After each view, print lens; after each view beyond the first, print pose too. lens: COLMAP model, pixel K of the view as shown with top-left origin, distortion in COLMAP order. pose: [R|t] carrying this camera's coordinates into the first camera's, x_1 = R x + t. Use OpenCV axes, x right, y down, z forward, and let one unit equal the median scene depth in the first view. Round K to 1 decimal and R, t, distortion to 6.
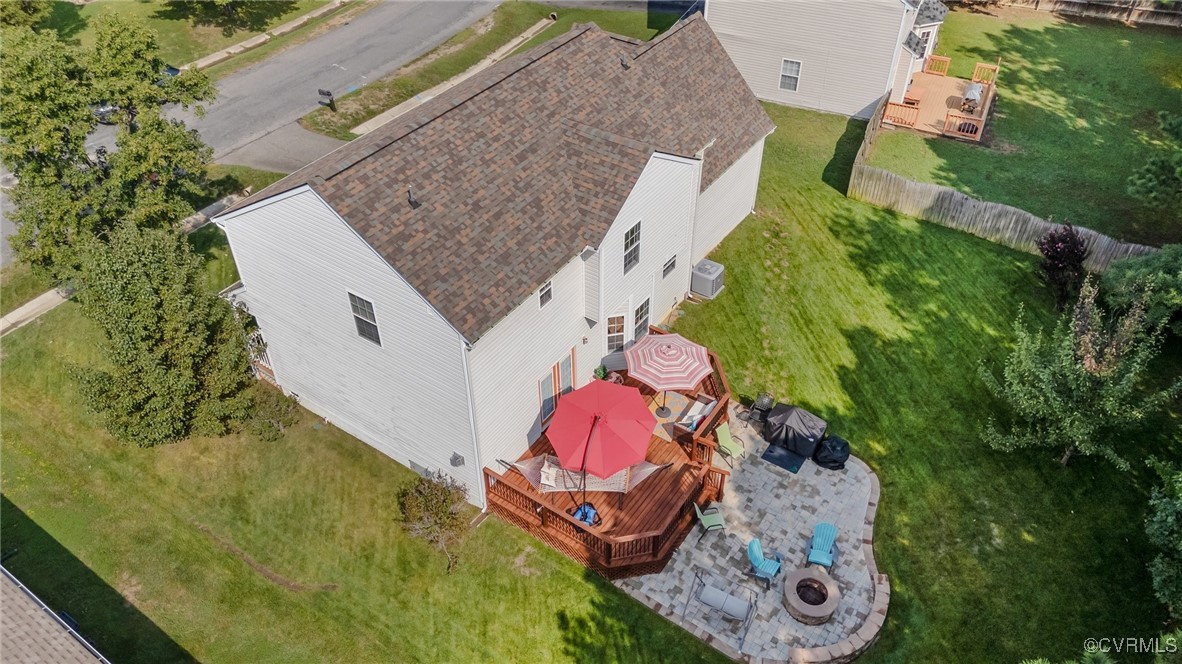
lens RADIAL K [[866.7, 0, 589.3], [0, 866.7, 329.6], [0, 0, 1]] dist [0.050294, -0.044431]
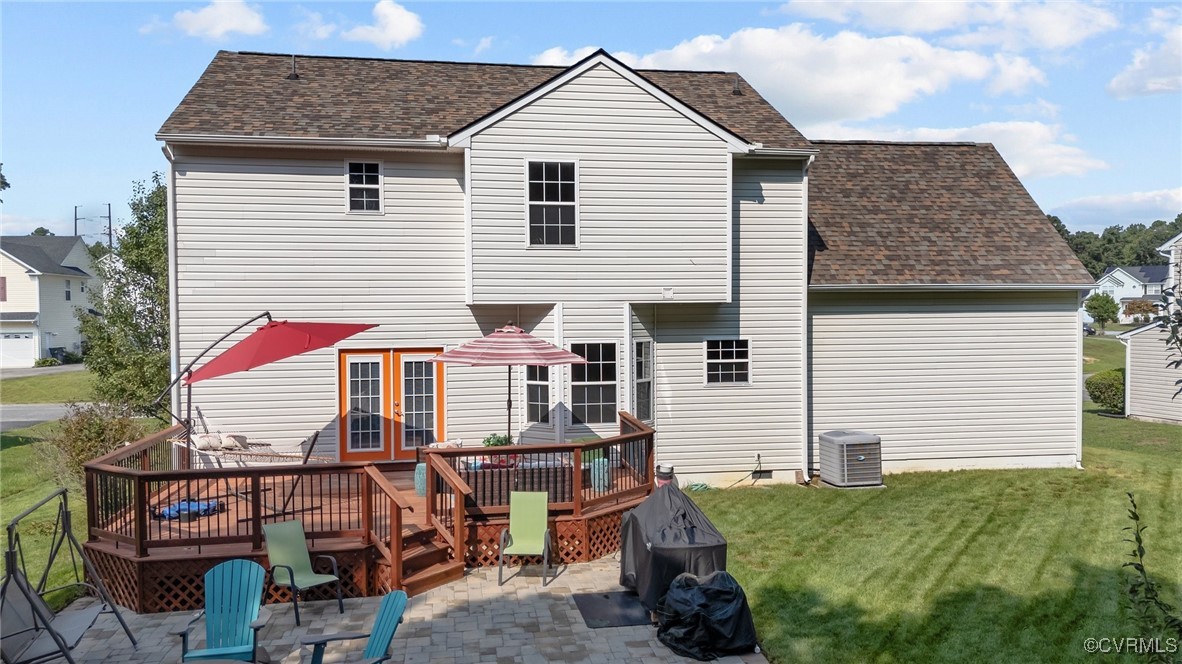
lens RADIAL K [[866.7, 0, 597.6], [0, 866.7, 333.5], [0, 0, 1]] dist [0.050294, -0.044431]
pose [[0.690636, 0.013258, -0.723081, 0.536808], [-0.459338, 0.780306, -0.424419, 0.235707], [0.558597, 0.625258, 0.544997, 0.745577]]
